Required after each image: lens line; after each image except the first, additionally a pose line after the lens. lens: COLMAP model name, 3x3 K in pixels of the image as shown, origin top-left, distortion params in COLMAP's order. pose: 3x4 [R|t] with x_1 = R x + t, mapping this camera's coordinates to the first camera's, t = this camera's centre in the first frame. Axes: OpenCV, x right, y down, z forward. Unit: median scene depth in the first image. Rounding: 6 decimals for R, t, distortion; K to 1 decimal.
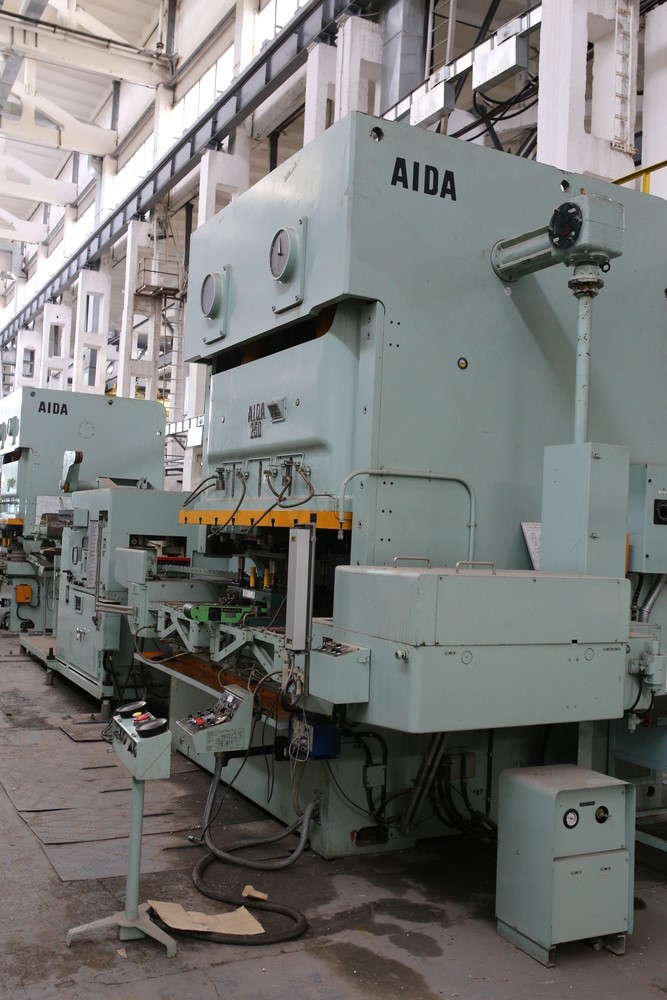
lens RADIAL K [[948.7, 0, 328.0], [0, 948.7, 503.6], [0, 0, 1]] dist [-0.068797, 0.107518]
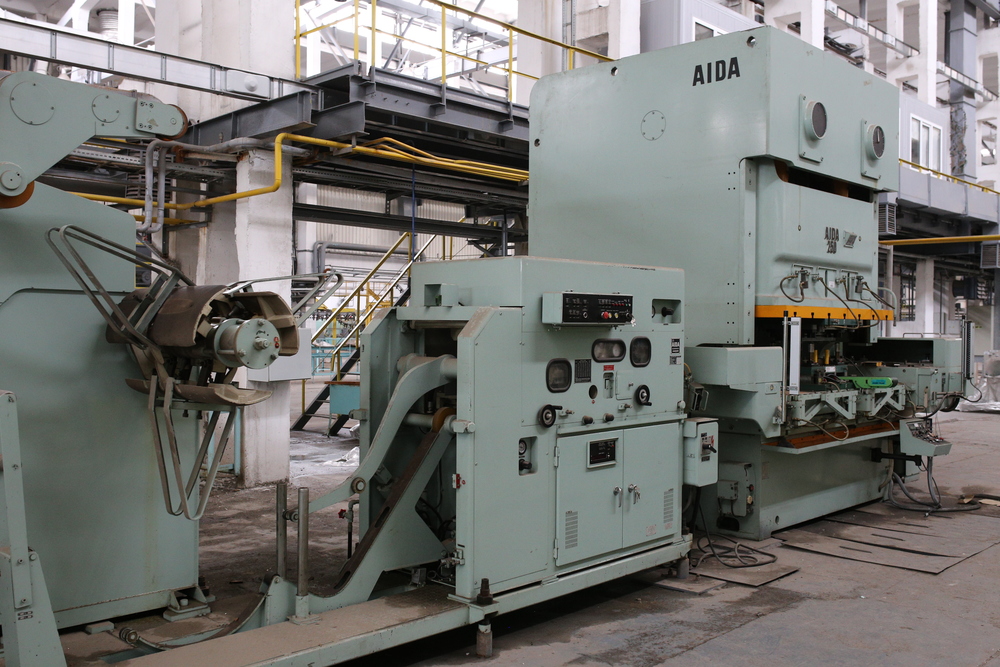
lens RADIAL K [[946.3, 0, 500.0], [0, 946.3, 333.5], [0, 0, 1]] dist [-0.014244, -0.014813]
pose [[-0.316116, -0.053598, 0.947205, -1.296099], [-0.054550, 0.997778, 0.038254, 0.020073], [-0.947151, -0.039578, -0.318337, 2.013479]]
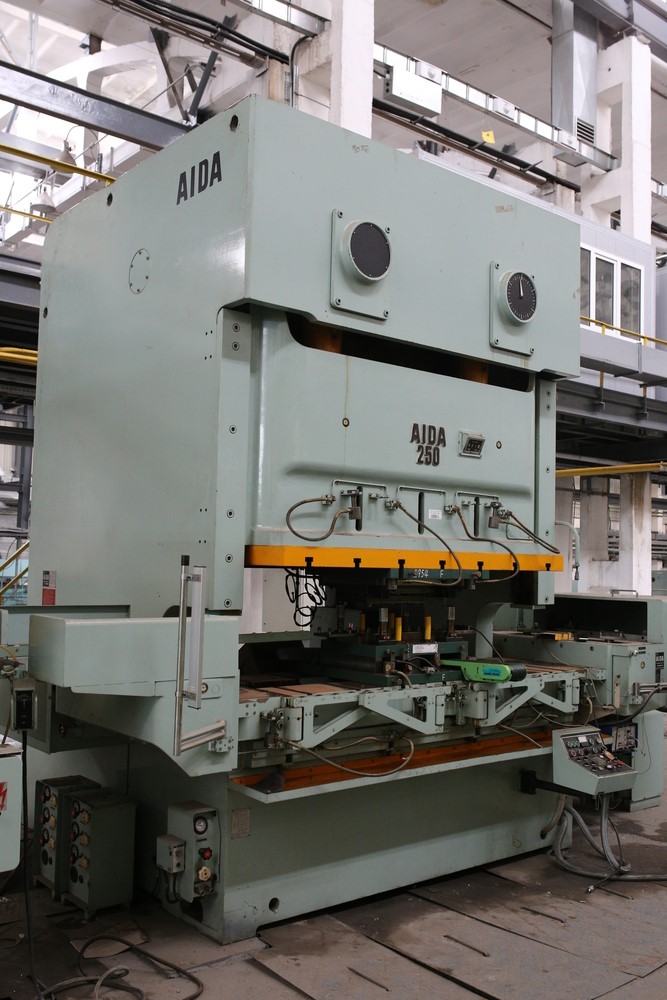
lens RADIAL K [[948.7, 0, 328.0], [0, 948.7, 503.6], [0, 0, 1]] dist [-0.068797, 0.107518]
pose [[-0.201970, 0.011073, 0.979329, -0.964716], [-0.065754, 0.997527, -0.024839, -0.008080], [-0.977182, -0.069411, -0.200742, 1.355928]]
